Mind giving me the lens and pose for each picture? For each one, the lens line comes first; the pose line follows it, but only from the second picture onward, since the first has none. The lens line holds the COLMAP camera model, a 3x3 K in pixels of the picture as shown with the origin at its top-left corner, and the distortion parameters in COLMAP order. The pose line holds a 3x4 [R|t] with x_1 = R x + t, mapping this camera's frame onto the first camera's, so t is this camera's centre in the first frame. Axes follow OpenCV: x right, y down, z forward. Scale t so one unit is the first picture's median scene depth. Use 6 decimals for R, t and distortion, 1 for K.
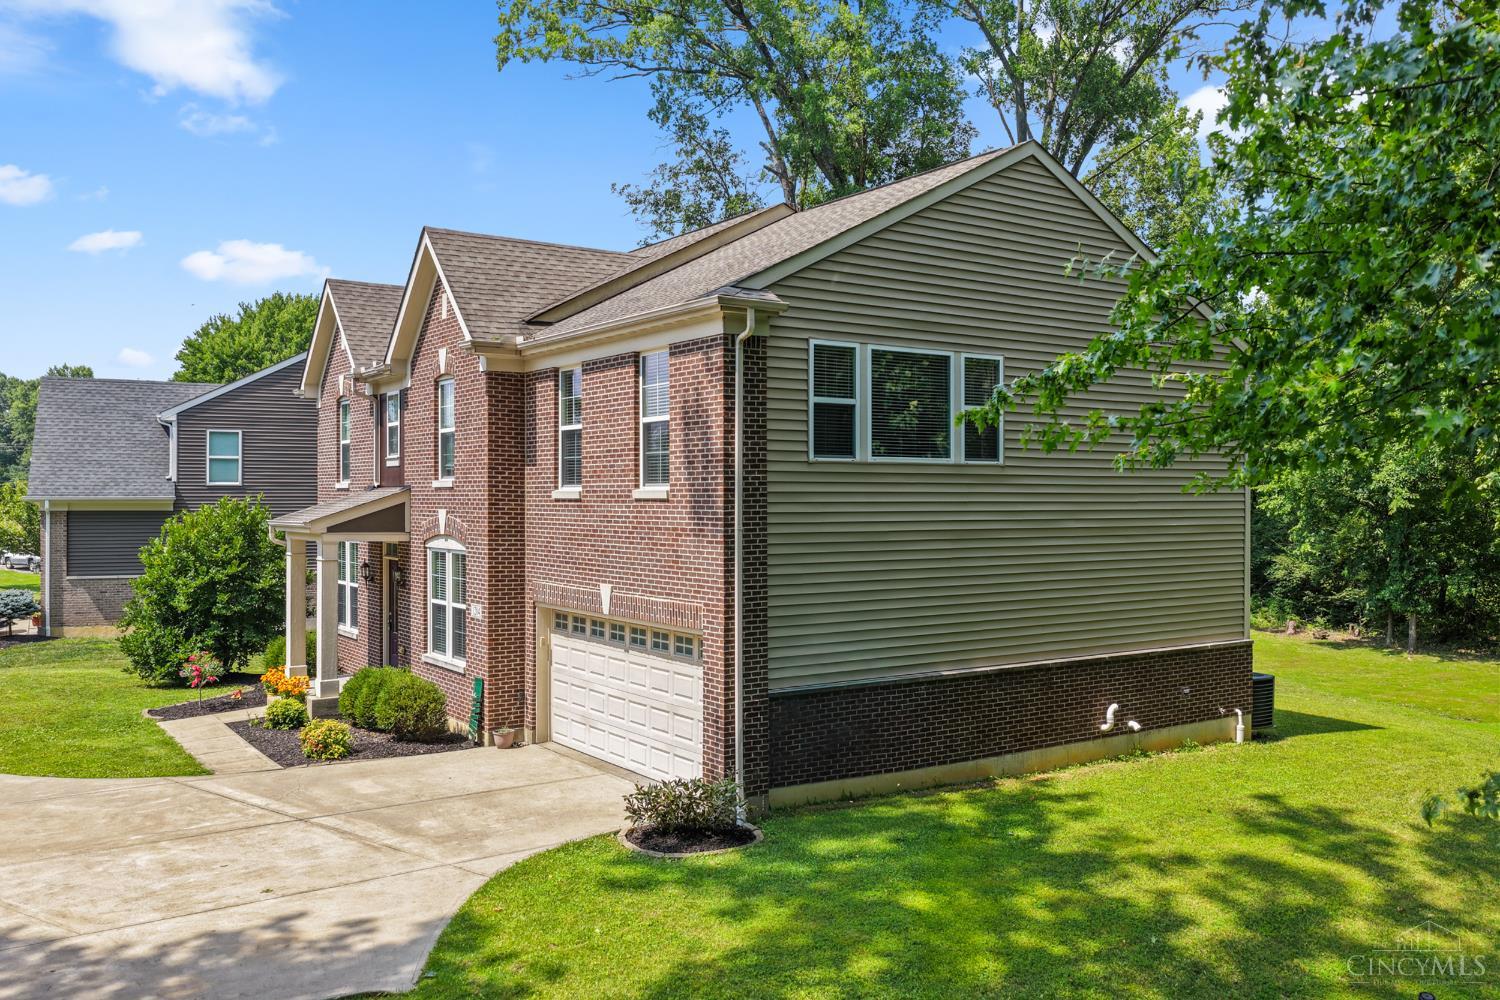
lens RADIAL K [[1246.2, 0, 750.0], [0, 1246.2, 500.0], [0, 0, 1]] dist [-0.003375, -0.001892]
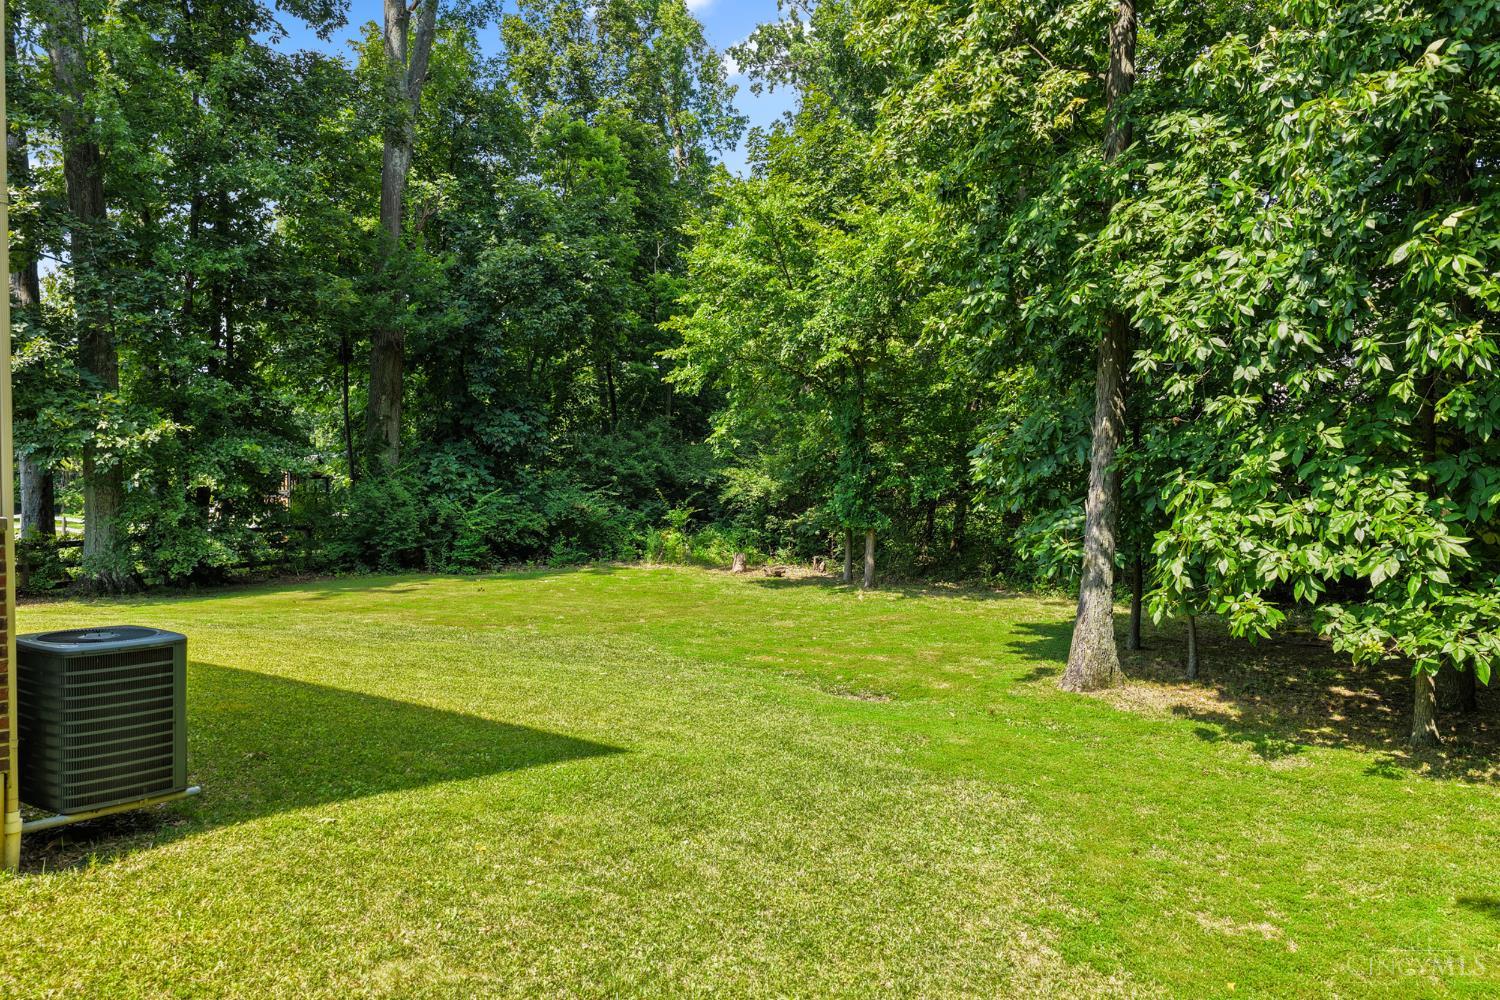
lens RADIAL K [[1246.2, 0, 750.0], [0, 1246.2, 500.0], [0, 0, 1]] dist [-0.003375, -0.001892]
pose [[0.953768, -0.006515, 0.300474, 0.229917], [-0.000618, 0.999720, 0.023635, 0.050232], [-0.300544, -0.022728, 0.953497, 0.314778]]
